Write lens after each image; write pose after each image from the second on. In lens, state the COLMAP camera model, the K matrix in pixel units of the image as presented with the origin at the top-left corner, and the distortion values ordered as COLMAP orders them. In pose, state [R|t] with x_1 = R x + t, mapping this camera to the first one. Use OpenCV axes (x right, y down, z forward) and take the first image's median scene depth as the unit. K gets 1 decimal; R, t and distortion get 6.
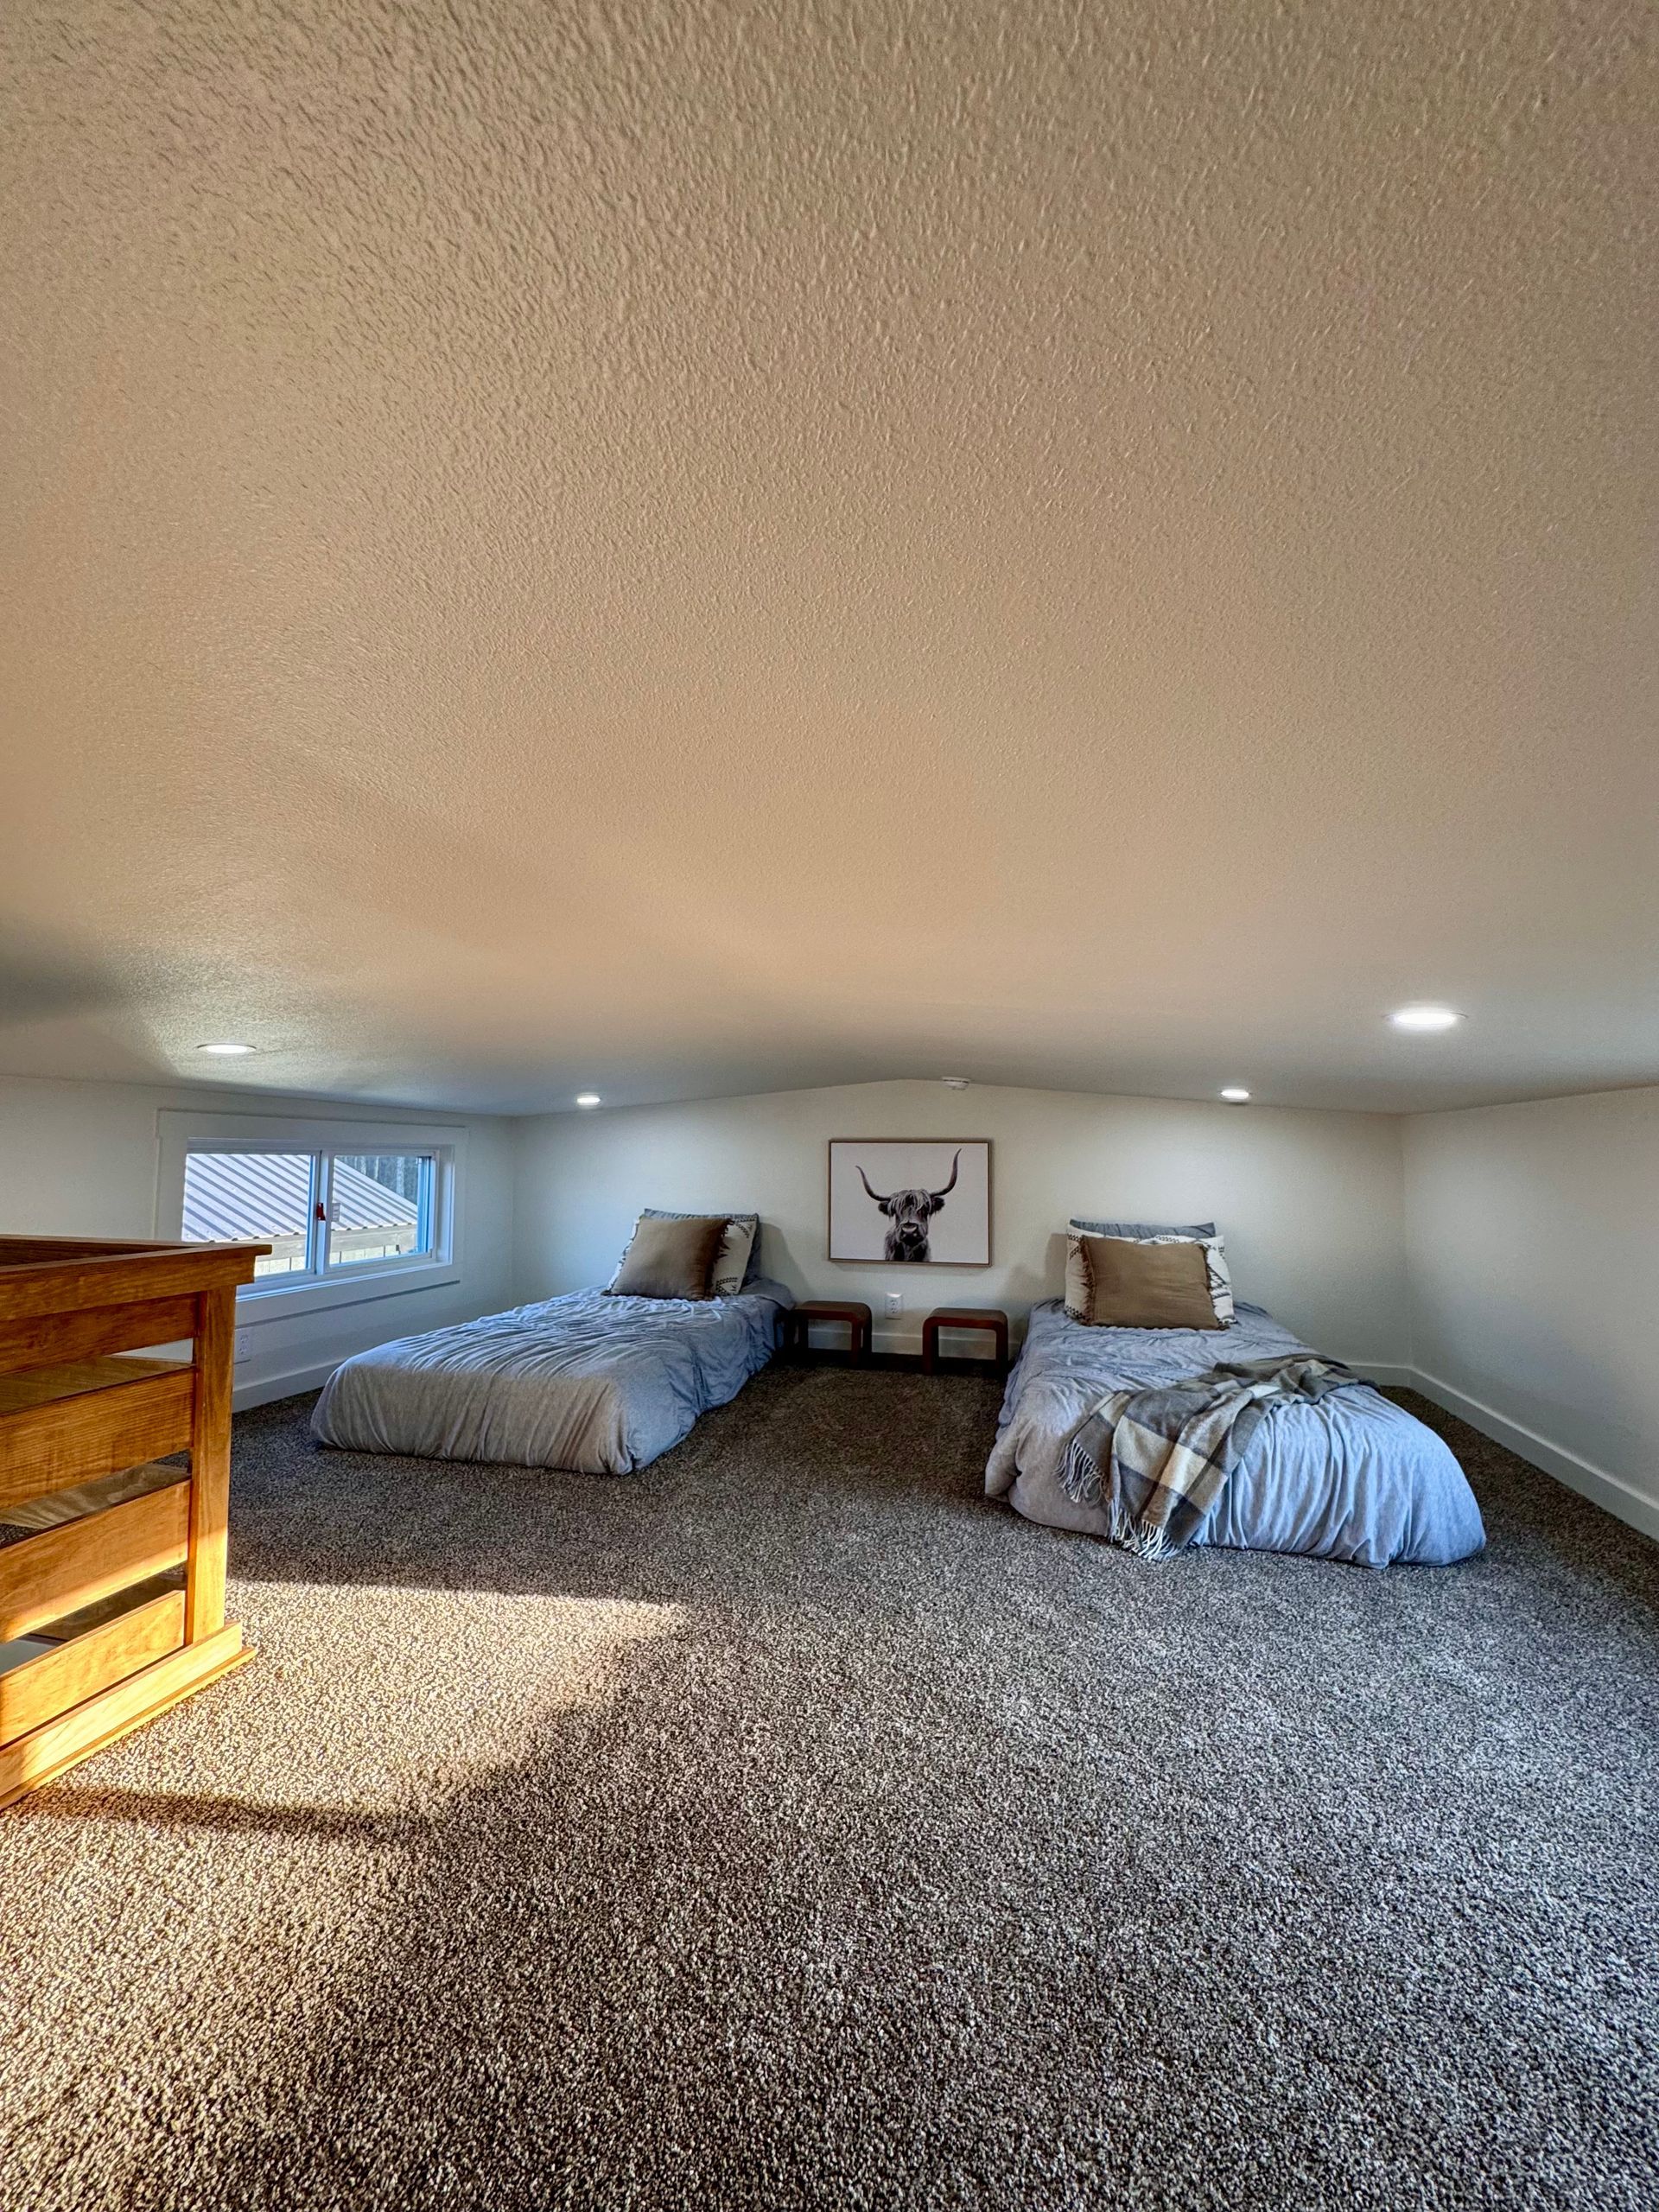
lens RADIAL K [[884.2, 0, 848.5], [0, 884.2, 1090.5], [0, 0, 1]] dist [-0.003892, 0.001067]
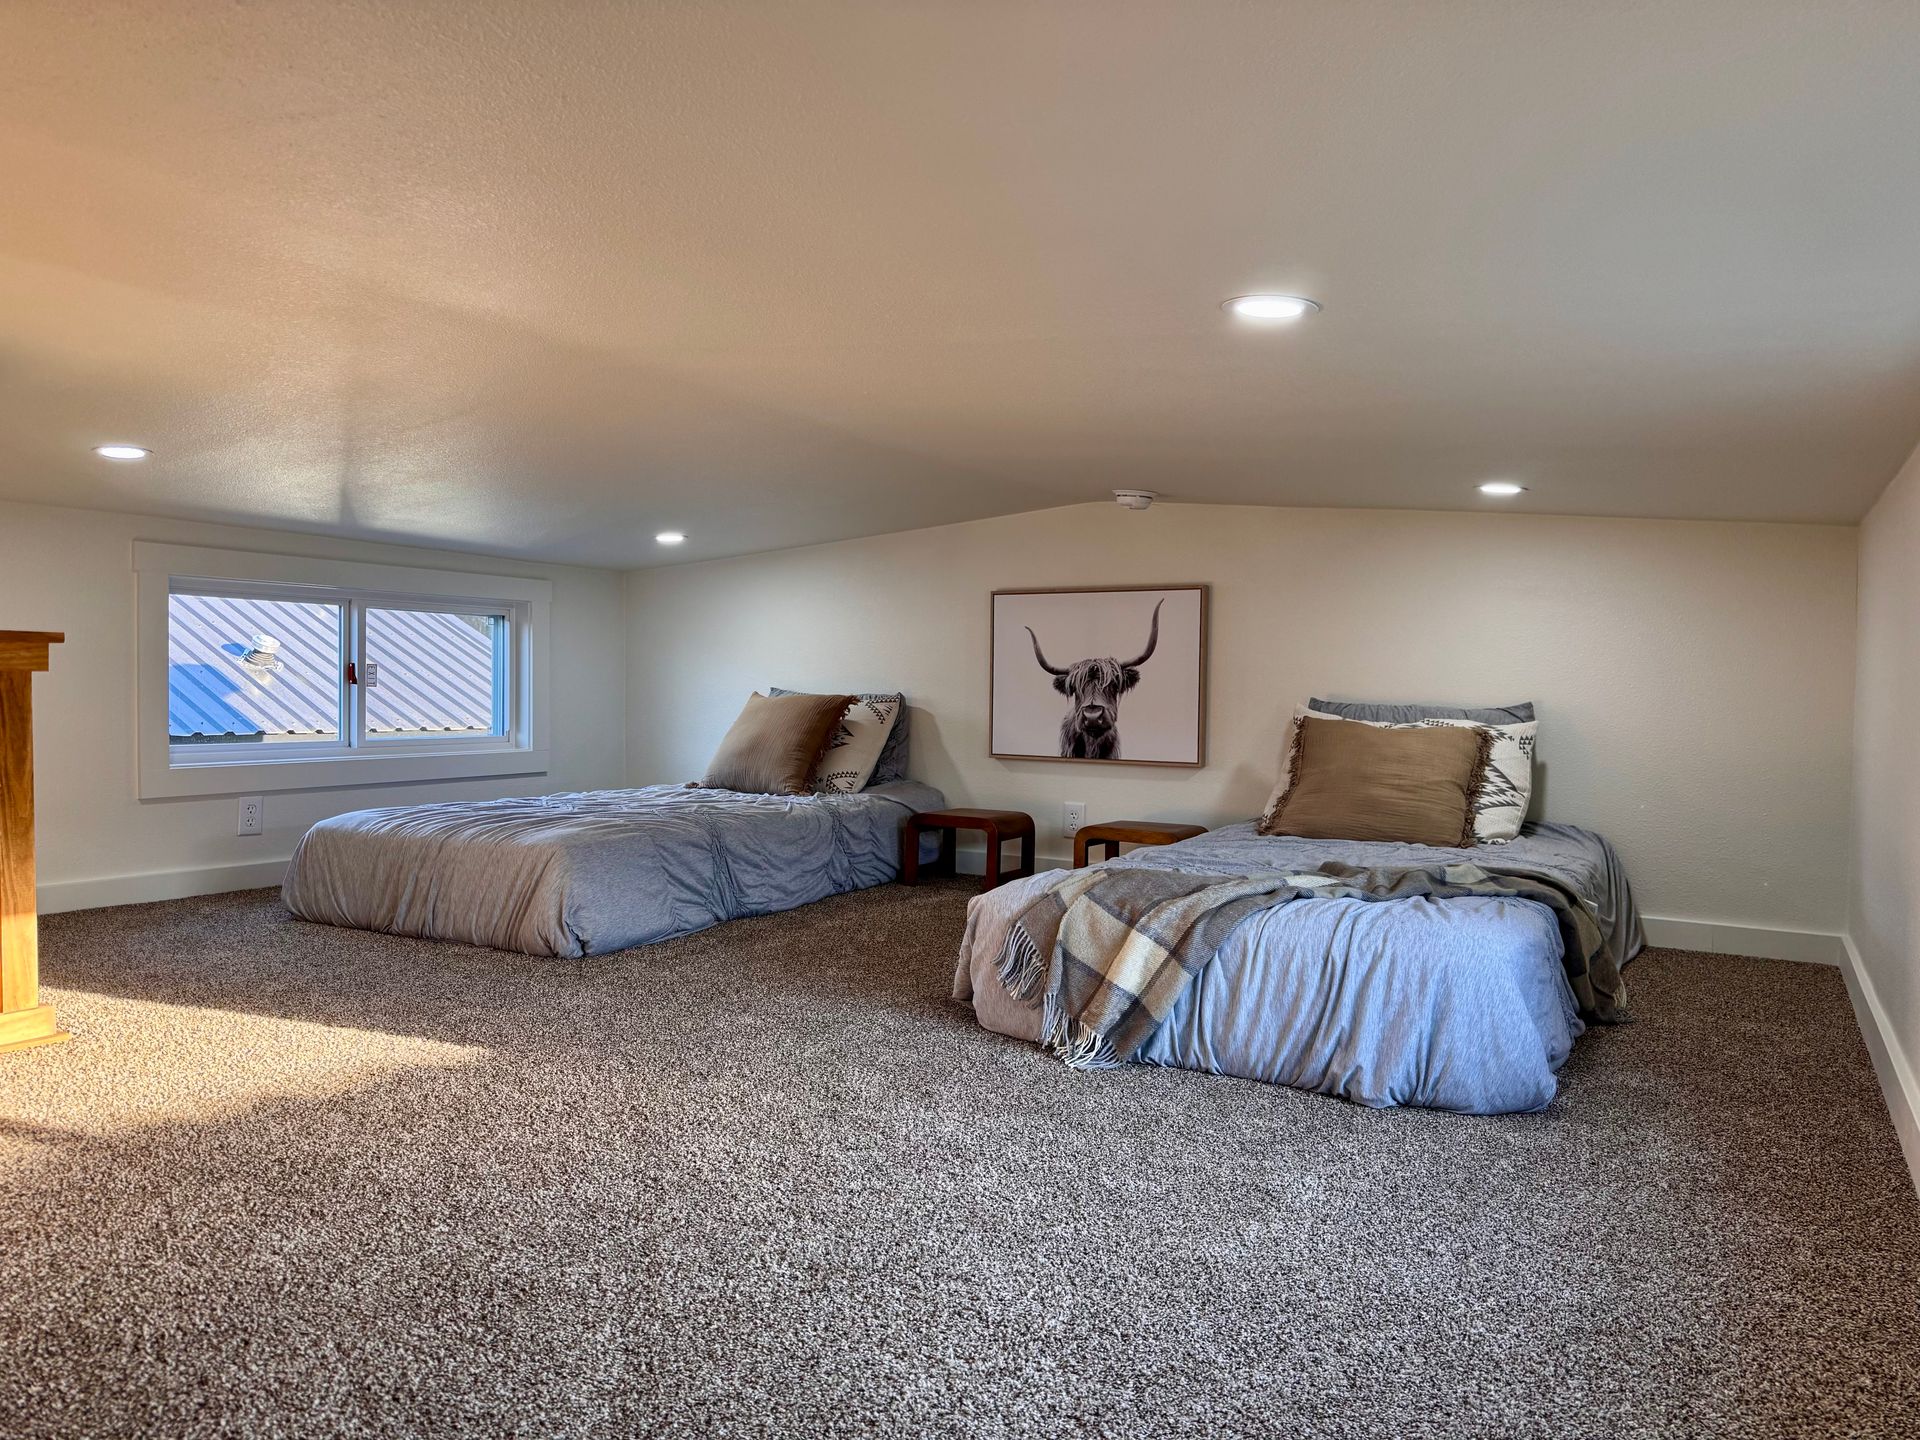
lens RADIAL K [[1434.2, 0, 1083.7], [0, 1434.2, 716.6], [0, 0, 1]] dist [0.084226, -0.075564]
pose [[0.955870, 0.007091, -0.293705, 0.589338], [0.015756, 0.997033, 0.075350, 0.107785], [0.293368, -0.076653, 0.952922, -0.140651]]
